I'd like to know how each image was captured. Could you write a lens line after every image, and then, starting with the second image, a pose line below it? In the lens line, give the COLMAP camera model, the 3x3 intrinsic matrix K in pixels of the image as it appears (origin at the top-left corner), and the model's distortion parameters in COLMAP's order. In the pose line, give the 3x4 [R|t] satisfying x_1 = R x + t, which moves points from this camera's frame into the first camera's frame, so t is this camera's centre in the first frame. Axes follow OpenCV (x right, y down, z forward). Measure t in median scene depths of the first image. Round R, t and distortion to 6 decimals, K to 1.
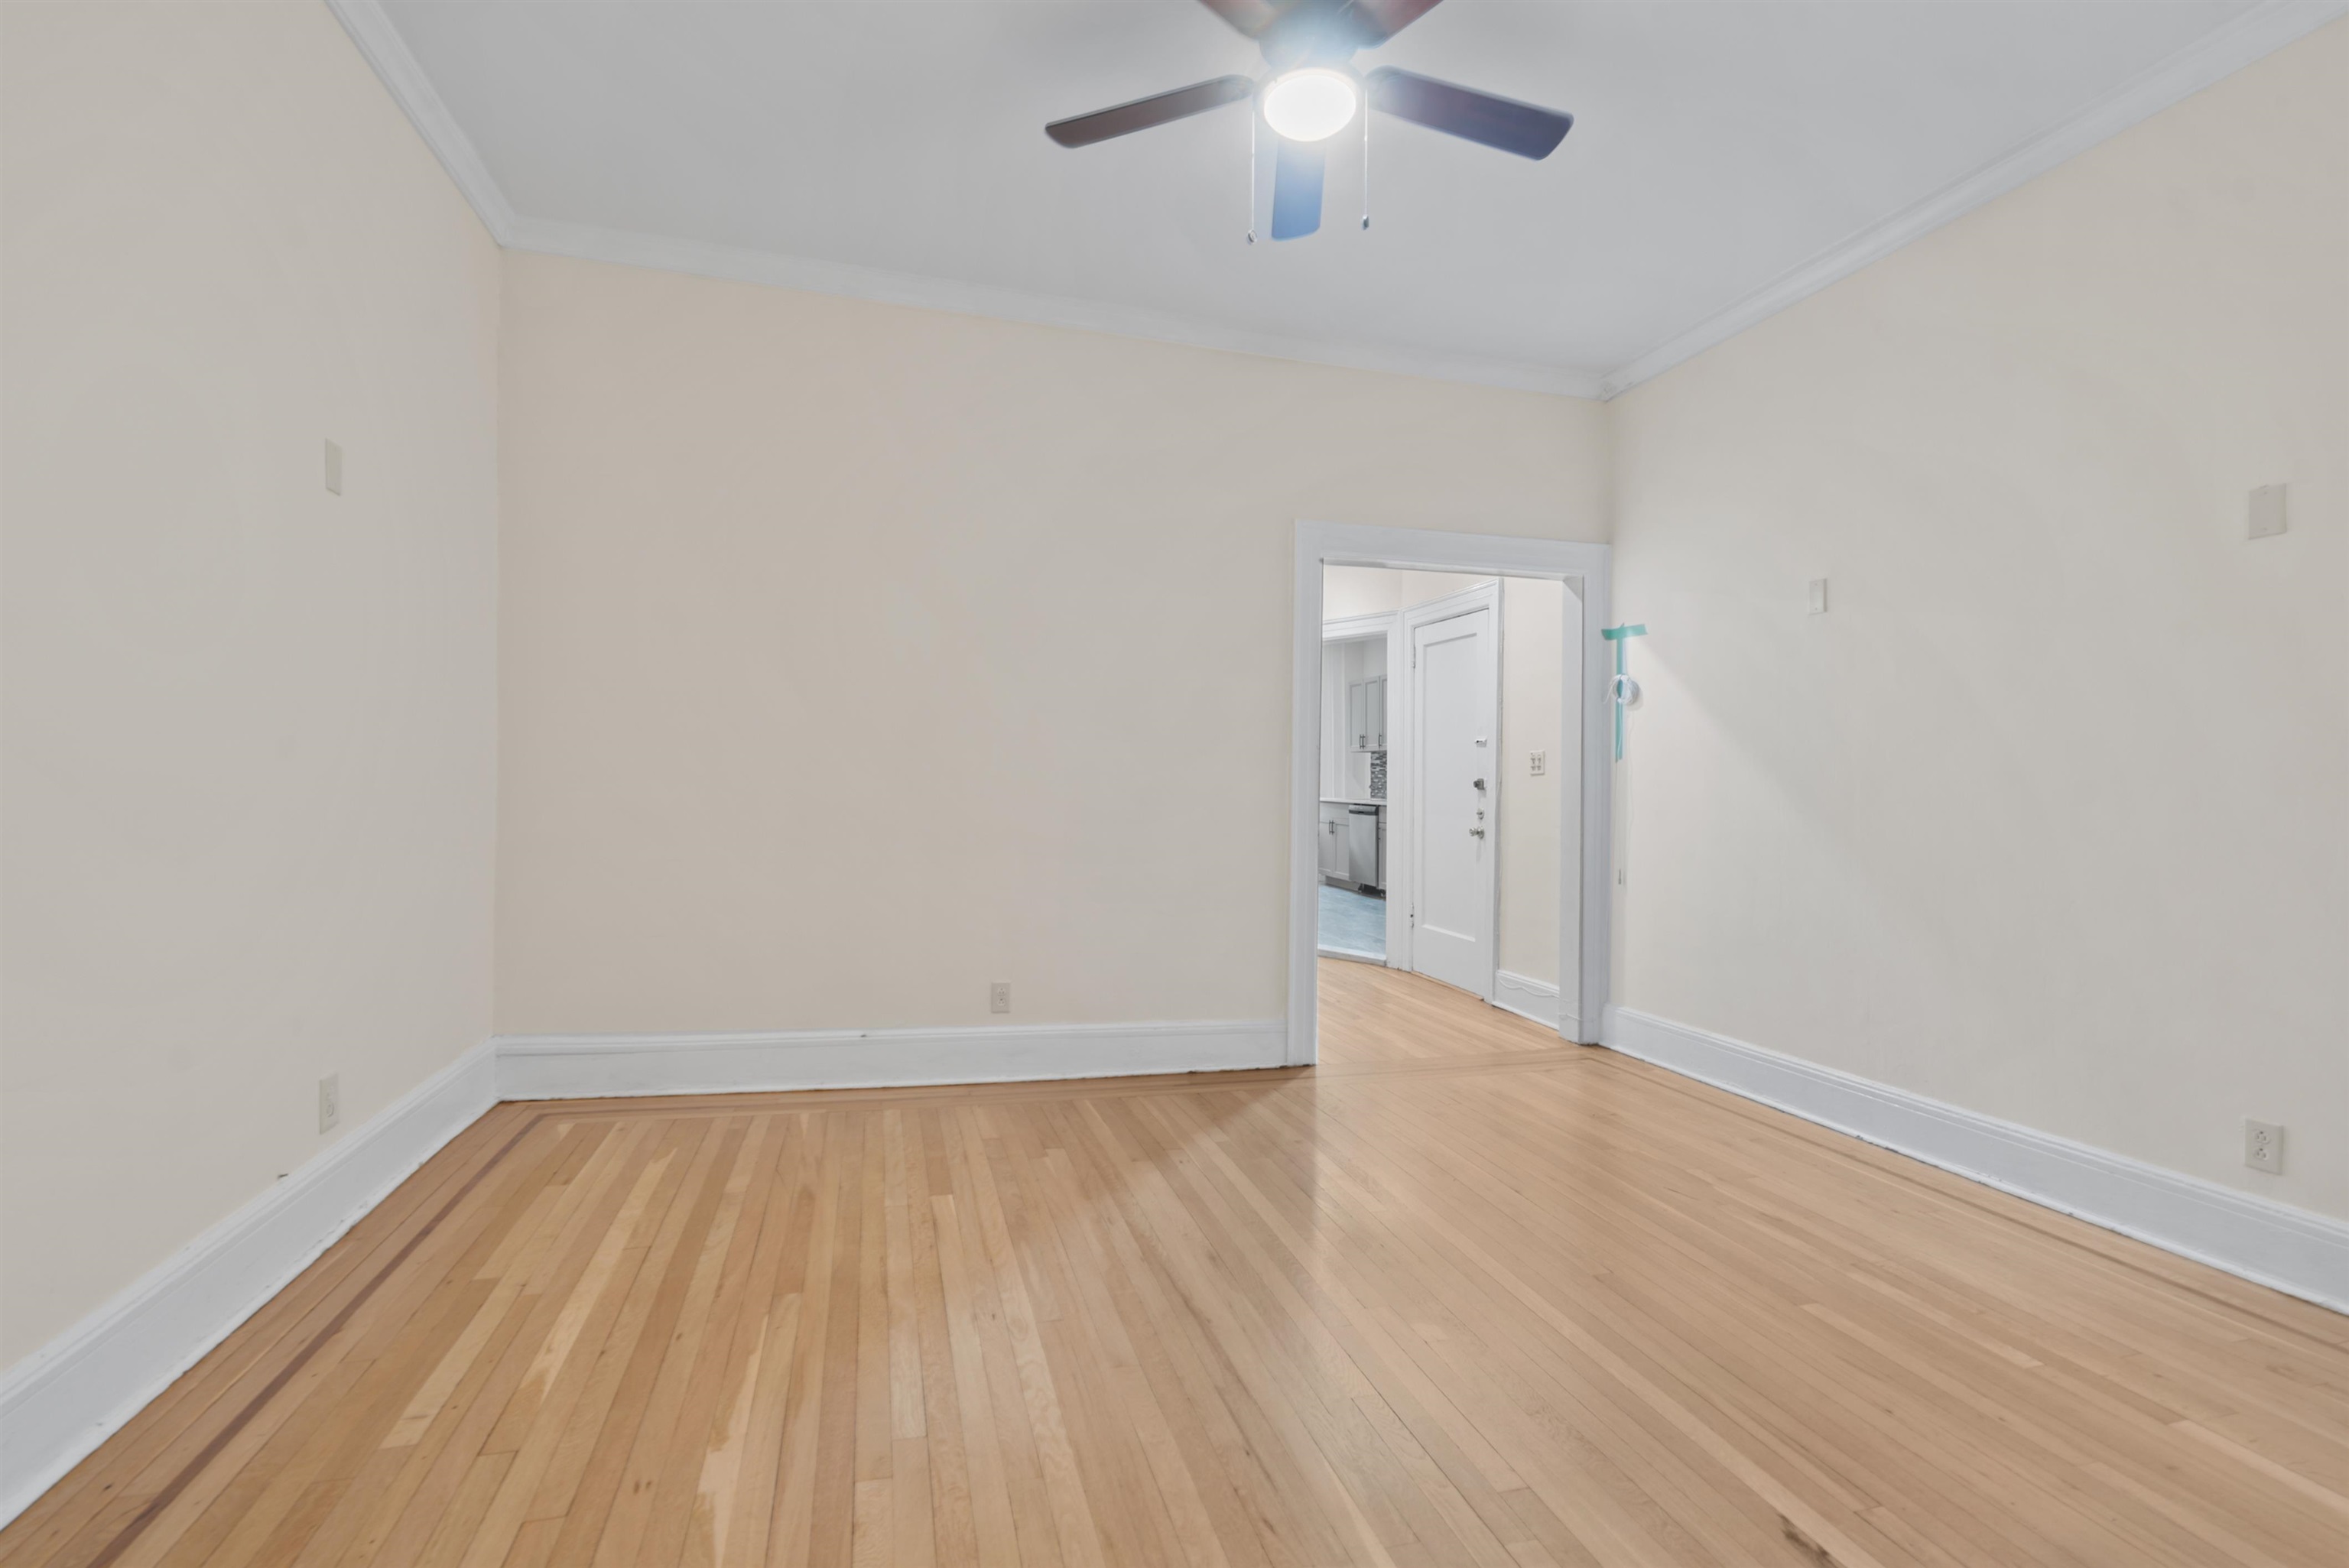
lens RADIAL K [[1084.2, 0, 1181.5], [0, 1084.2, 768.8], [0, 0, 1]] dist [0.001645, 0.000055]
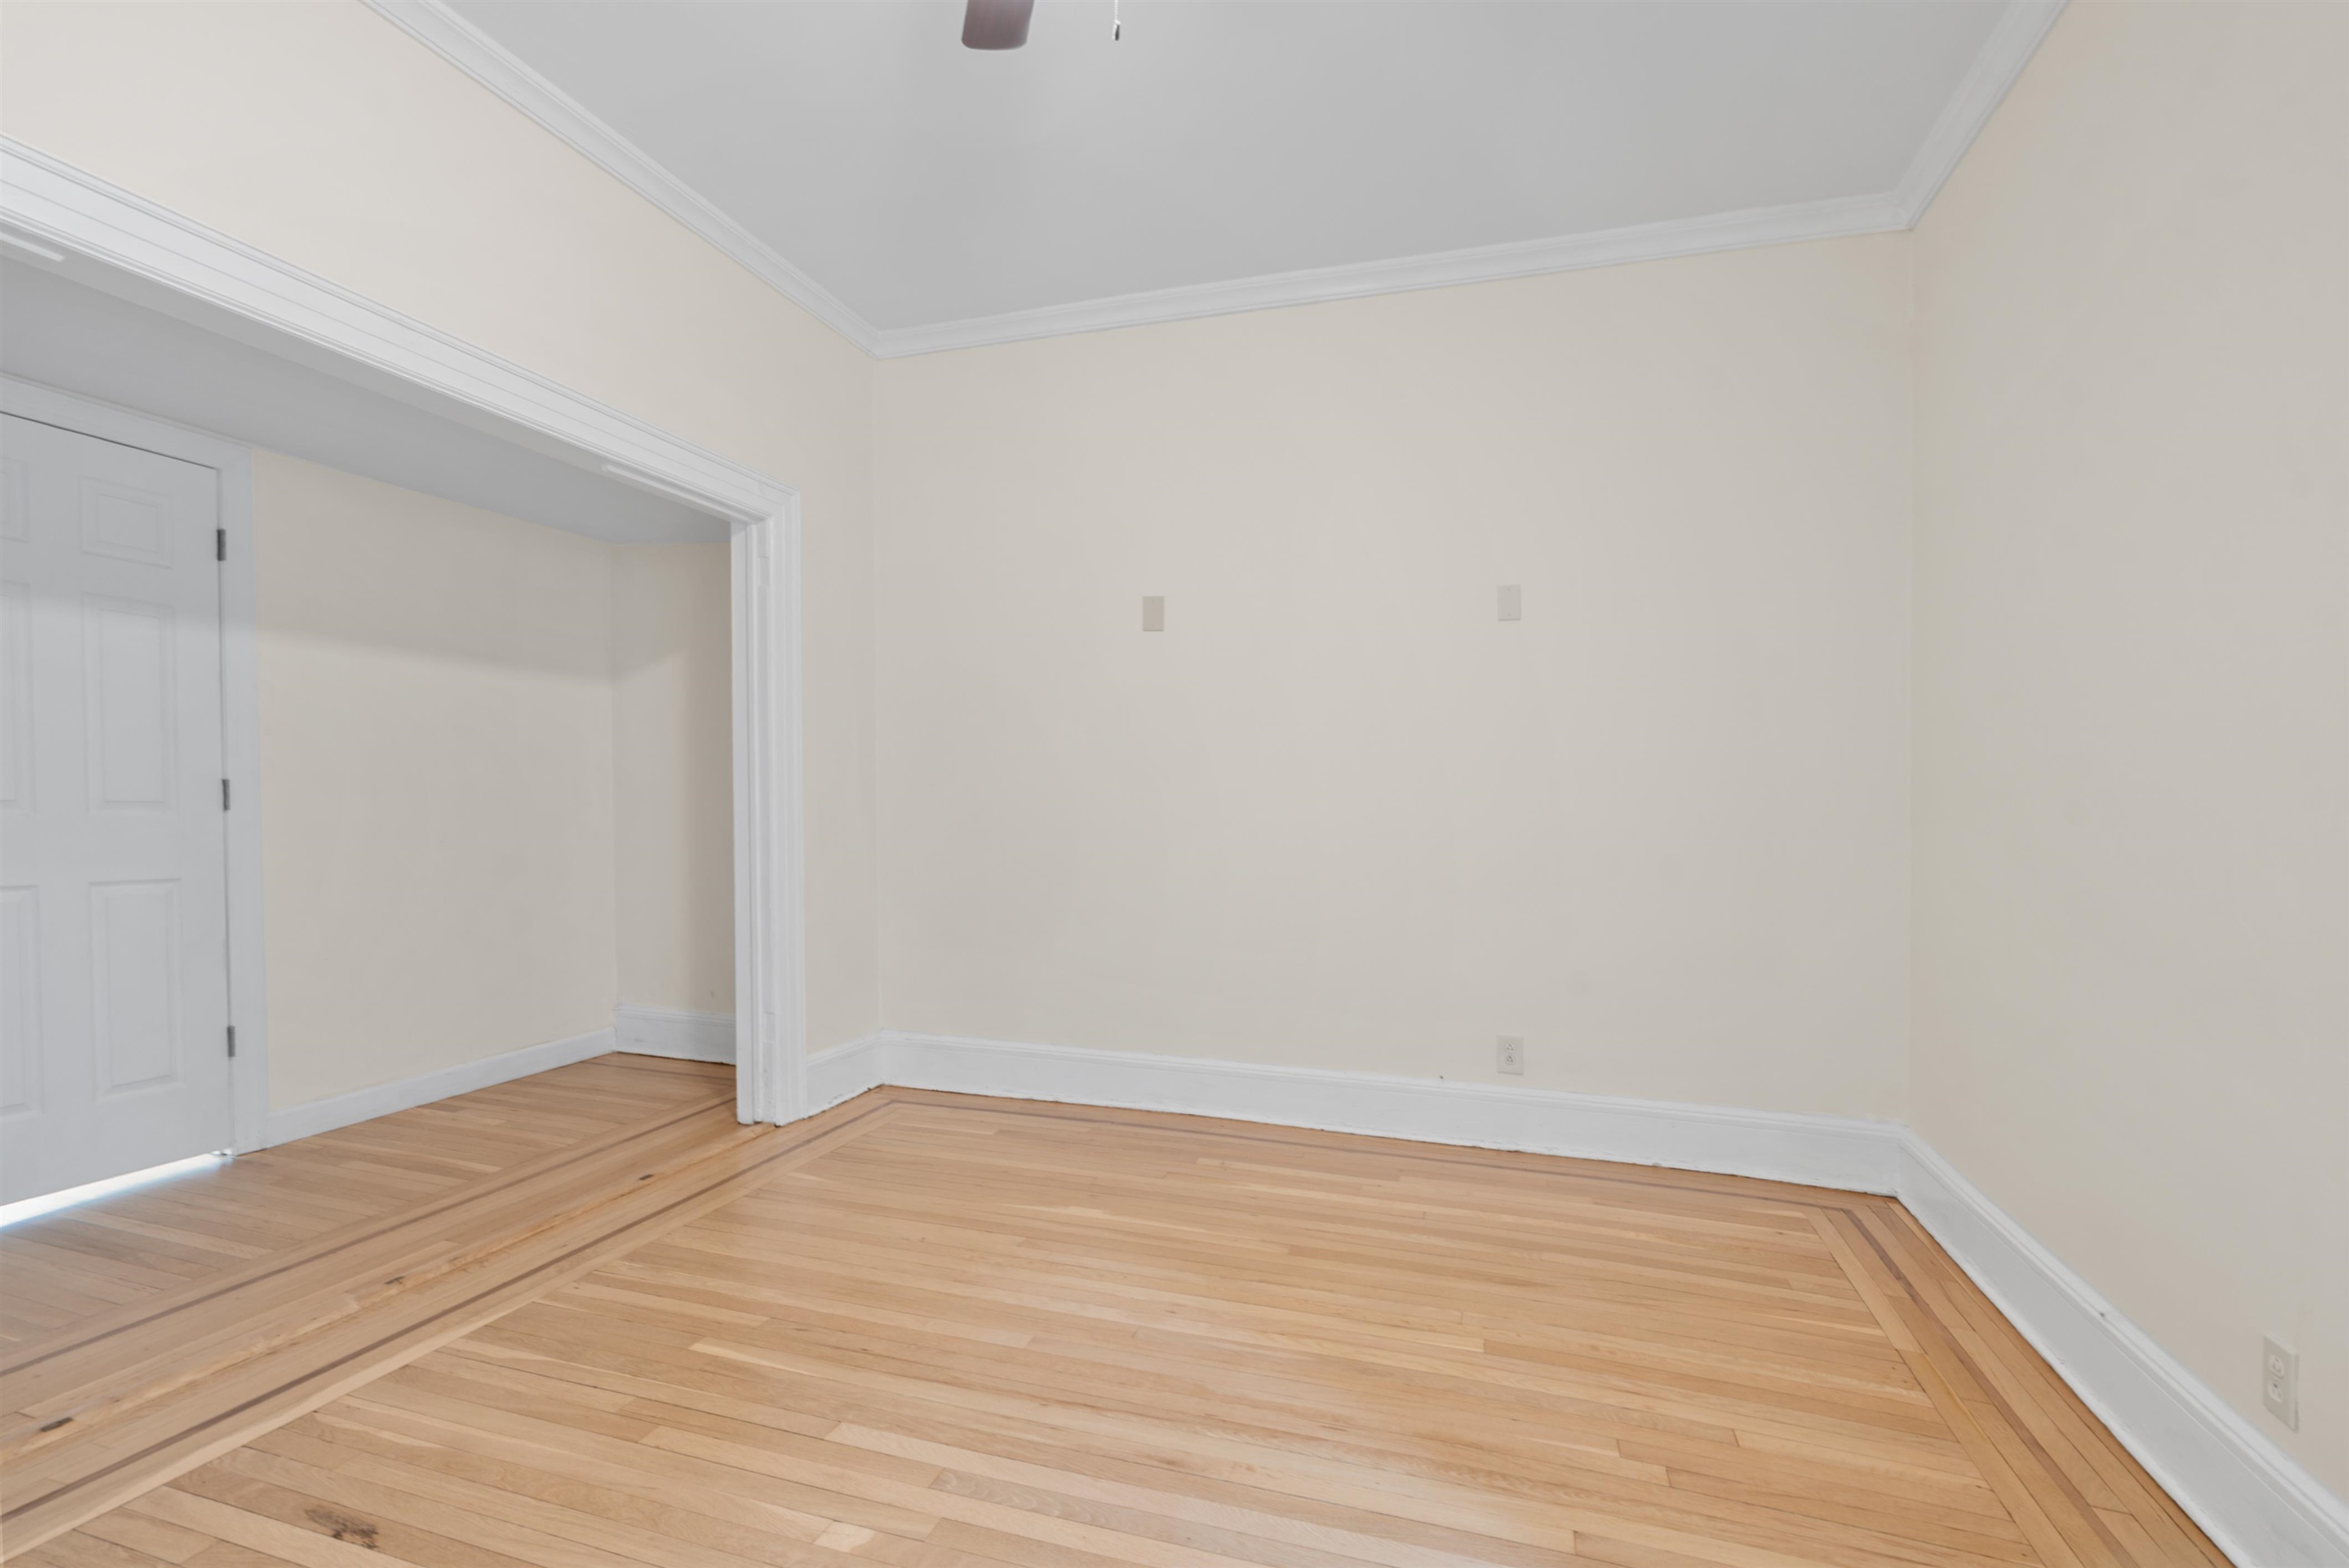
lens RADIAL K [[1118.0, 0, 1171.3], [0, 1118.0, 830.4], [0, 0, 1]] dist [-0.002676, 0.000913]
pose [[-0.562867, -0.013866, -0.826431, 0.478967], [-0.023889, 0.999714, -0.000503, 0.020038], [0.826202, 0.019459, -0.563038, 1.038176]]
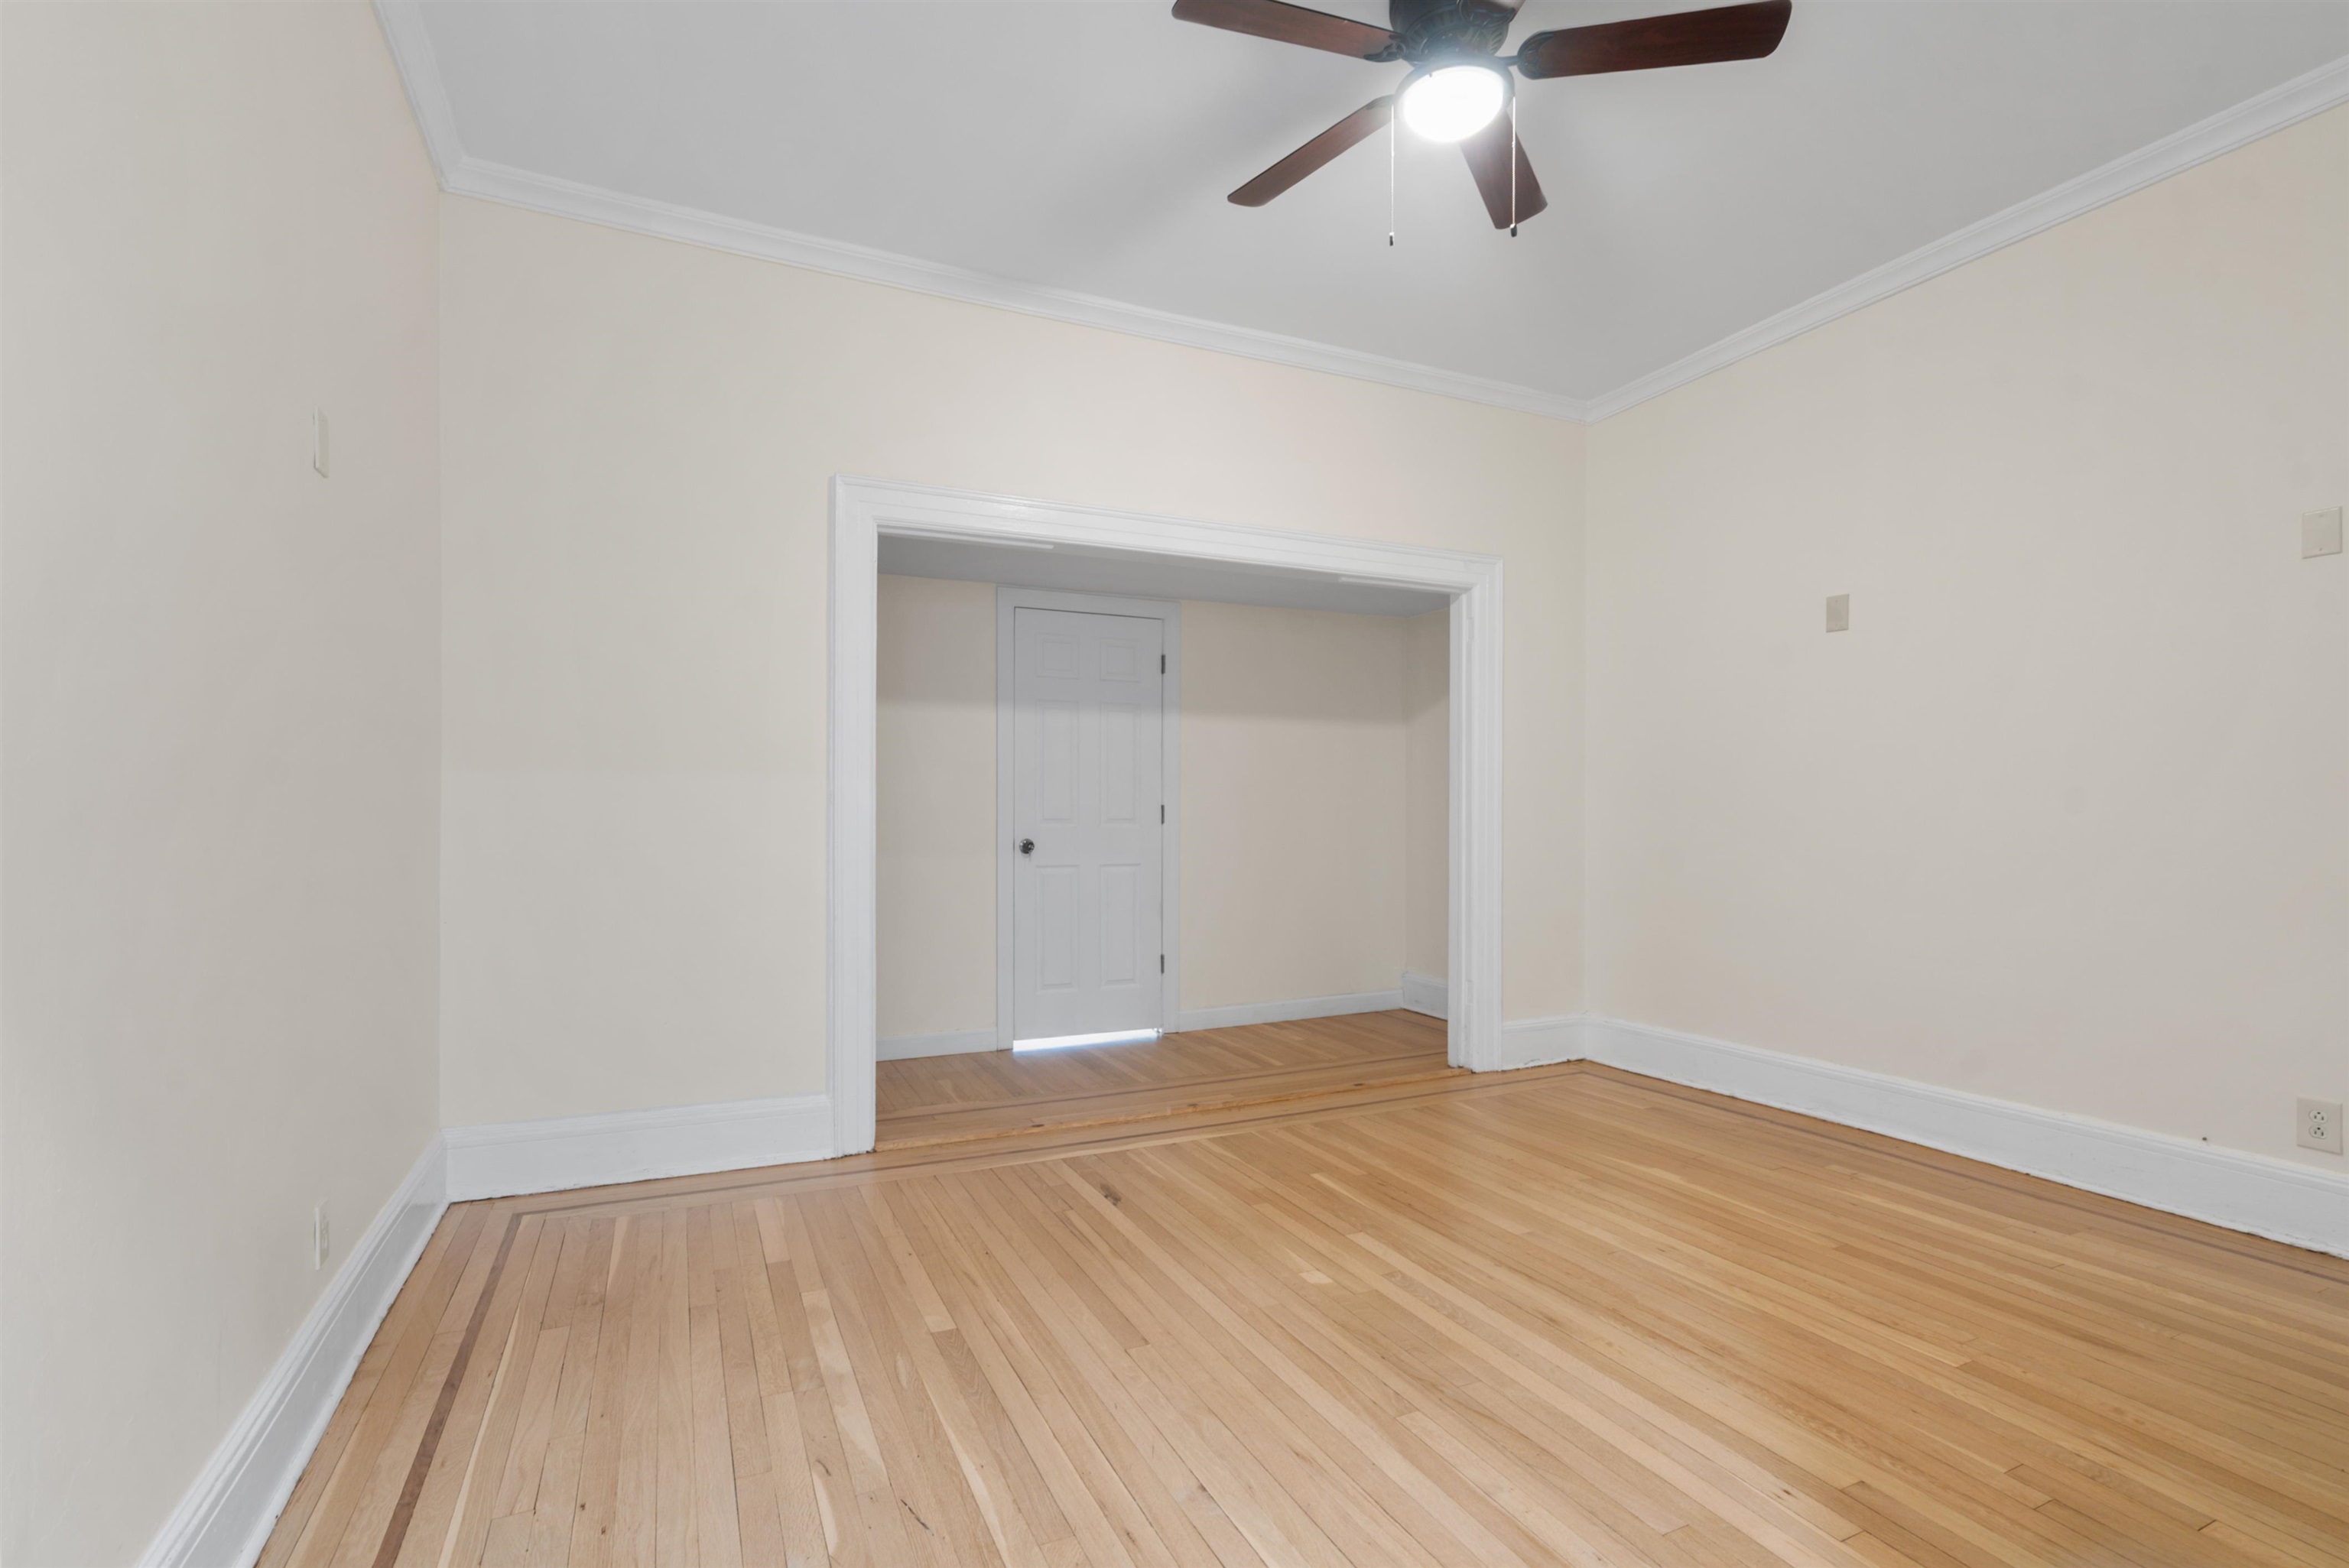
lens RADIAL K [[1097.4, 0, 1130.1], [0, 1097.4, 807.1], [0, 0, 1]] dist [-0.000090, 0.000328]
pose [[-0.992259, -0.020931, -0.122410, 0.376146], [-0.019157, 0.999694, -0.015647, 0.023117], [0.122700, -0.013181, -0.992356, 1.393097]]
